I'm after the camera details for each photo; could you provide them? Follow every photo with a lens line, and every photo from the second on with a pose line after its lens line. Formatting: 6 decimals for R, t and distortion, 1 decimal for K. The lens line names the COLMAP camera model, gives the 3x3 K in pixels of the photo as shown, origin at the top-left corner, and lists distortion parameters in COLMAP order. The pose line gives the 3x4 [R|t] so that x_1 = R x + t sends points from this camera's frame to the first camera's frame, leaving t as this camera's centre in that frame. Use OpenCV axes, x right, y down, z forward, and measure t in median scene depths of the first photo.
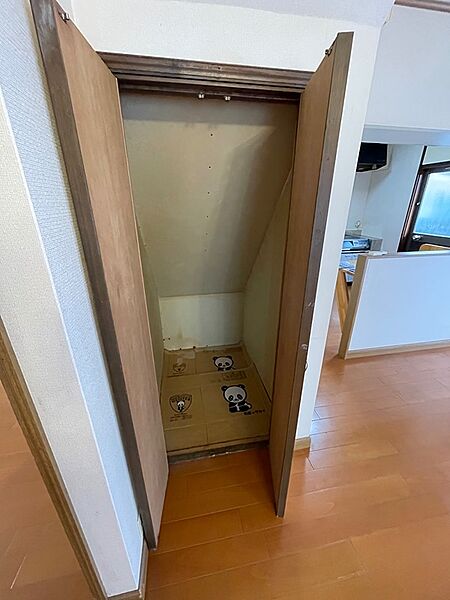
lens RADIAL K [[243.4, 0, 226.0], [0, 243.4, 299.7], [0, 0, 1]] dist [-0.001078, 0.000534]
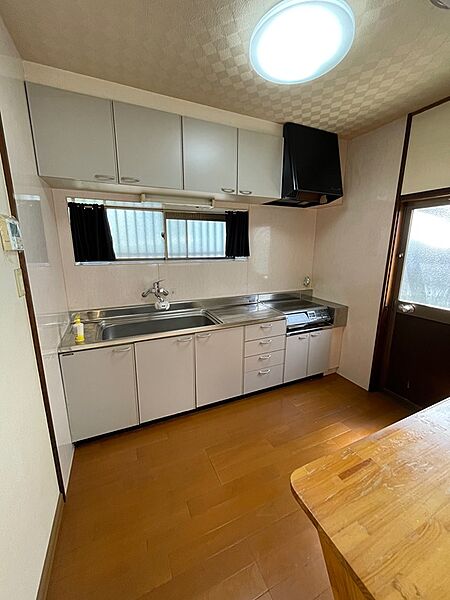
lens RADIAL K [[243.4, 0, 225.9], [0, 243.4, 298.3], [0, 0, 1]] dist [-0.001078, 0.000534]
pose [[0.970342, -0.044709, 0.237566, 0.189335], [0.082728, 0.984825, -0.152566, -0.207537], [-0.227140, 0.167694, 0.959315, 0.476808]]
